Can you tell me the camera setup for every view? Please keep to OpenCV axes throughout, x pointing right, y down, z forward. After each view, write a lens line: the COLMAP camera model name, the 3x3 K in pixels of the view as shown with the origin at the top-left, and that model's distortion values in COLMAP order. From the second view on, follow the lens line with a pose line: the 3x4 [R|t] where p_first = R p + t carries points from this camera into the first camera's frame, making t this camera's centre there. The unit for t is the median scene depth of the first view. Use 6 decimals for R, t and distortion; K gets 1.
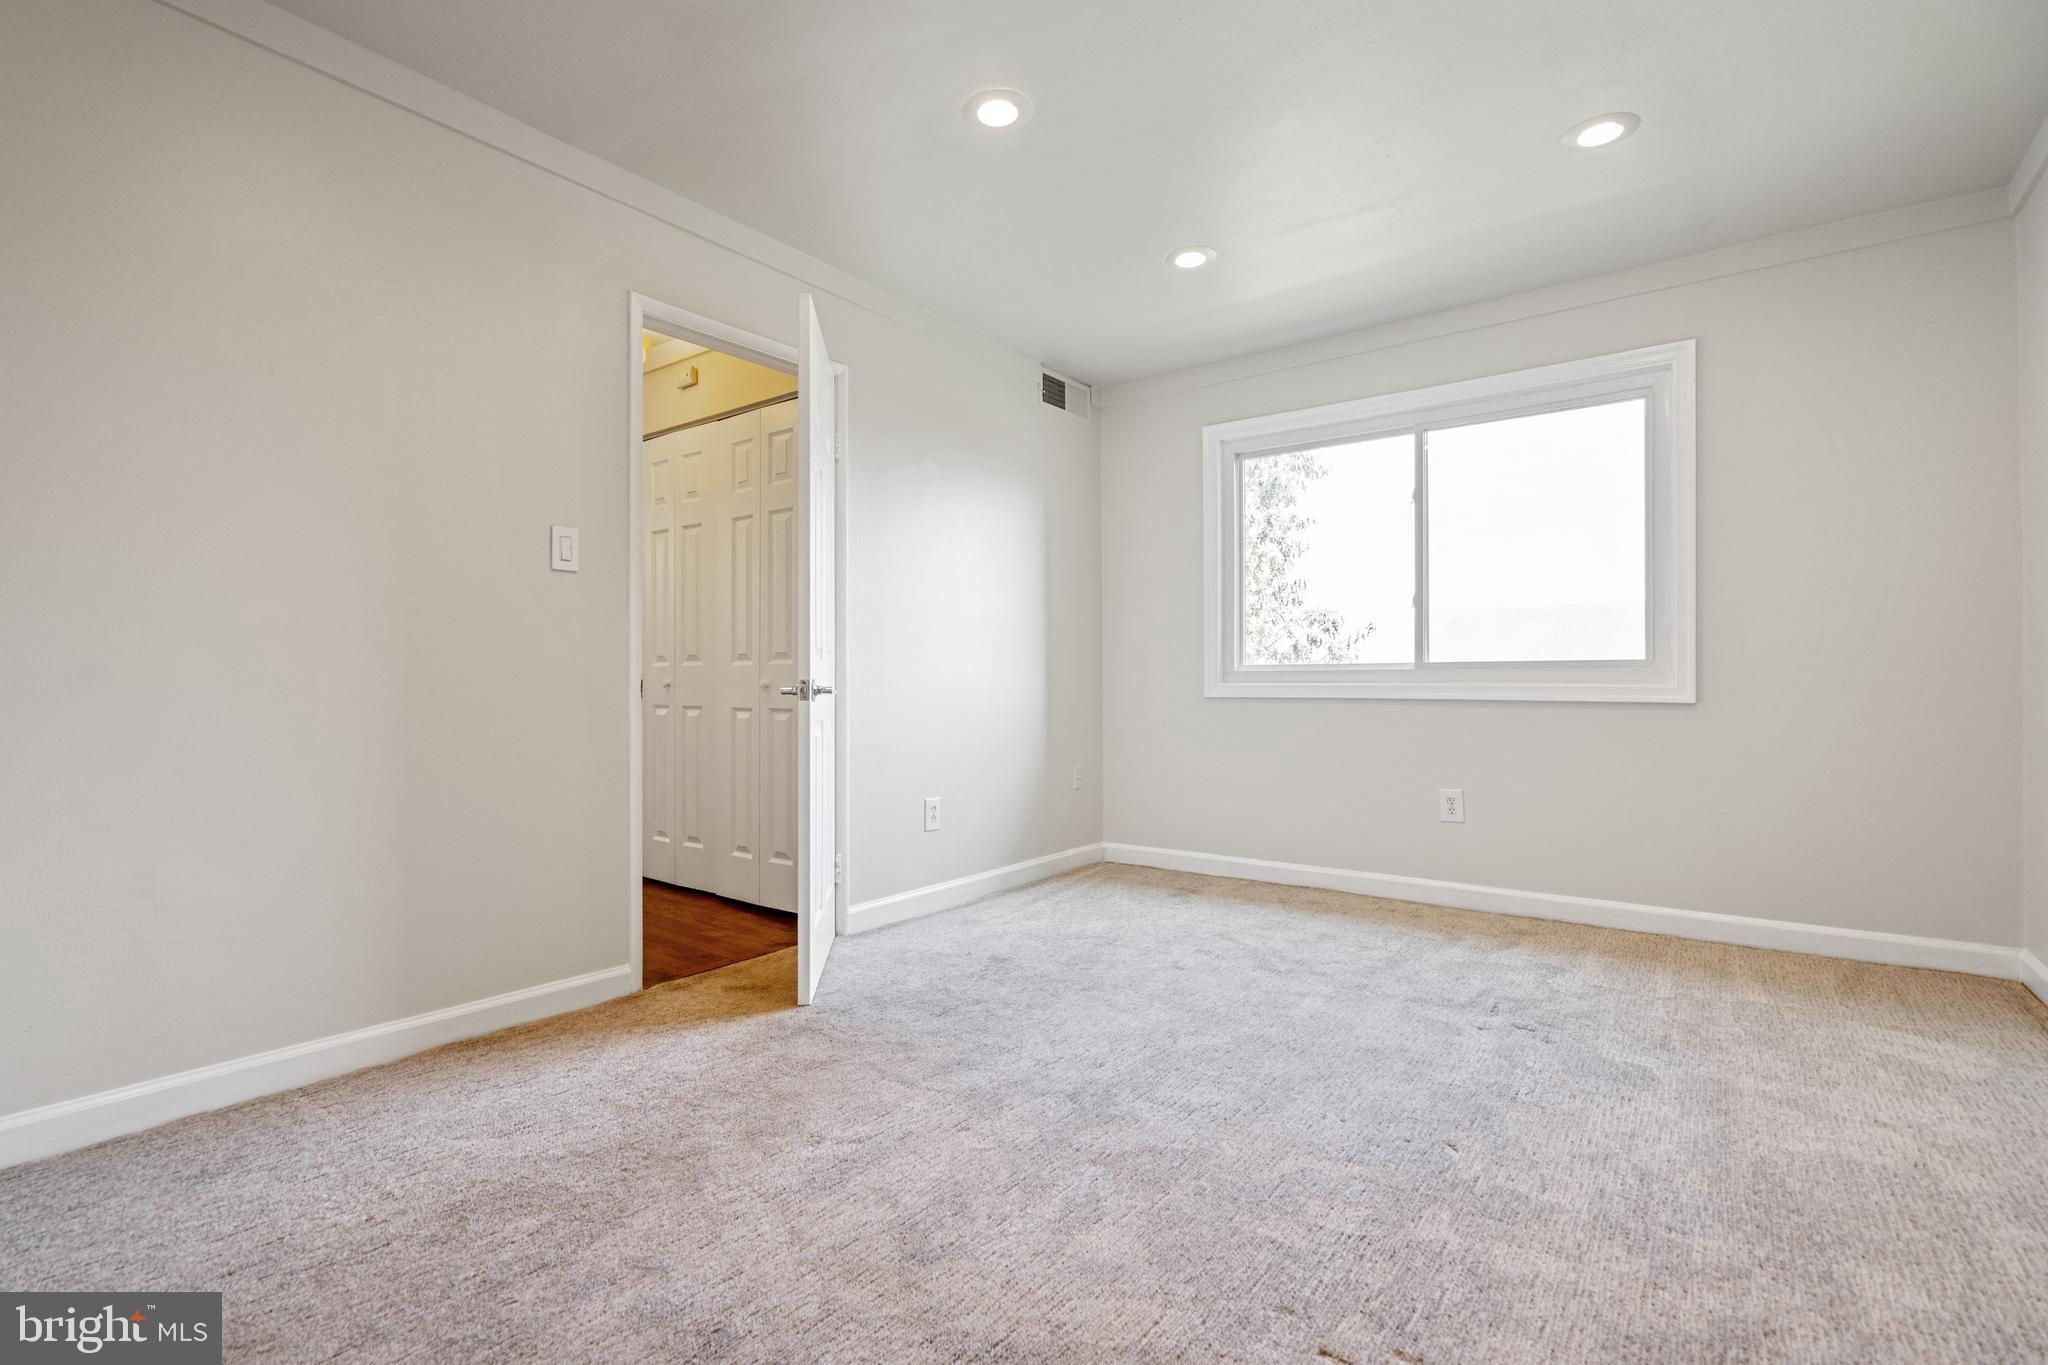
lens RADIAL K [[924.3, 0, 1005.3], [0, 924.3, 681.1], [0, 0, 1]] dist [-0.002175, 0.000281]
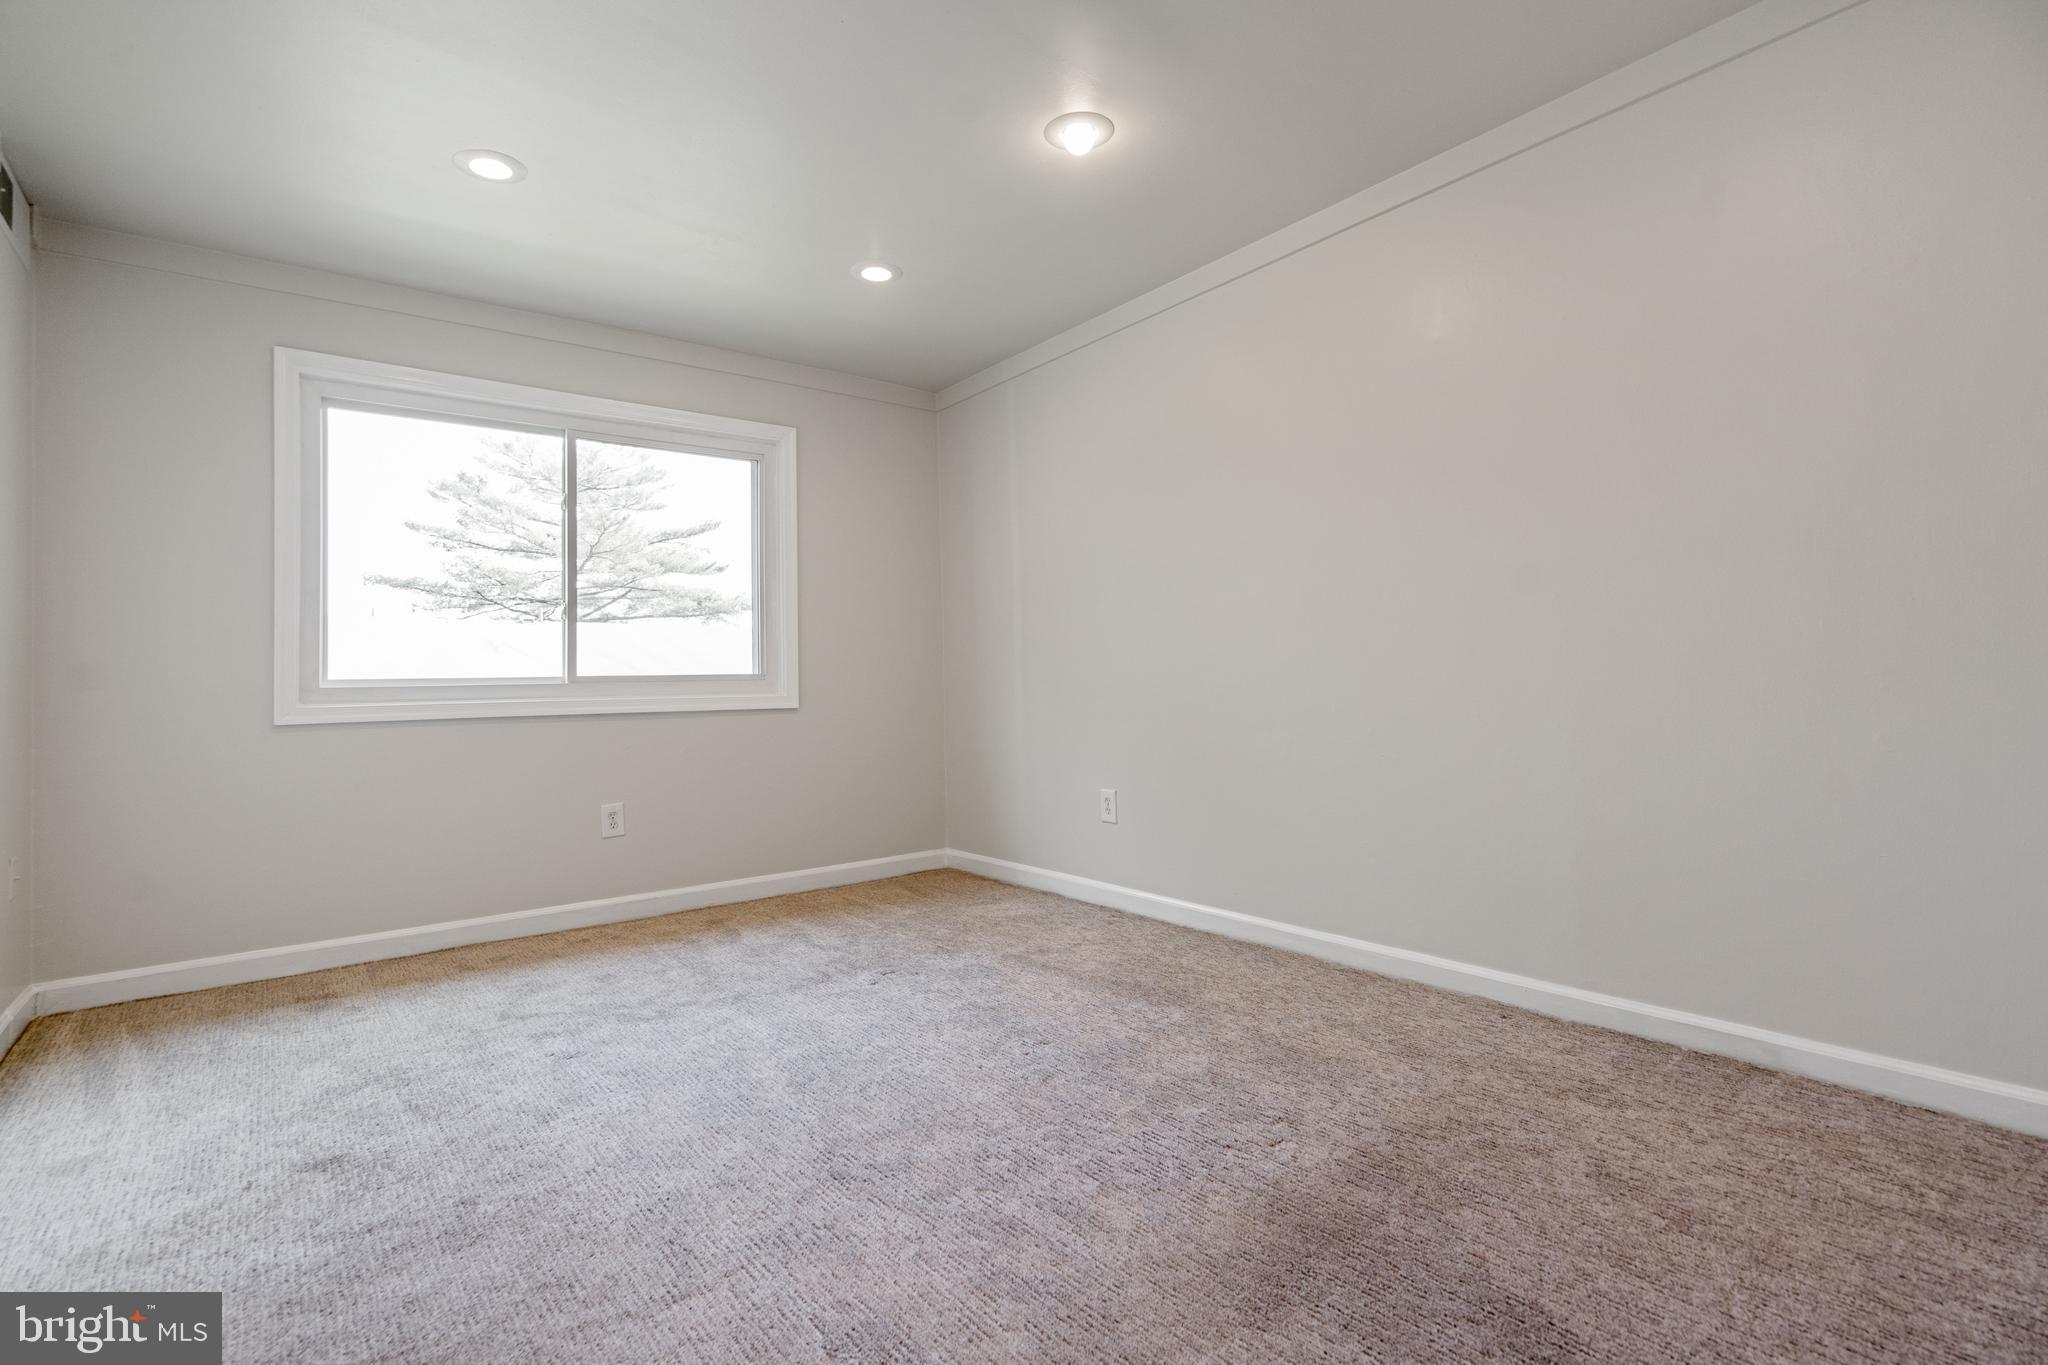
lens RADIAL K [[947.9, 0, 1014.4], [0, 947.9, 650.9], [0, 0, 1]] dist [-0.002490, 0.000567]
pose [[0.267855, 0.028714, 0.963031, -0.455579], [0.019634, 0.999186, -0.035253, -0.003231], [-0.963259, 0.028351, 0.267073, 0.359986]]
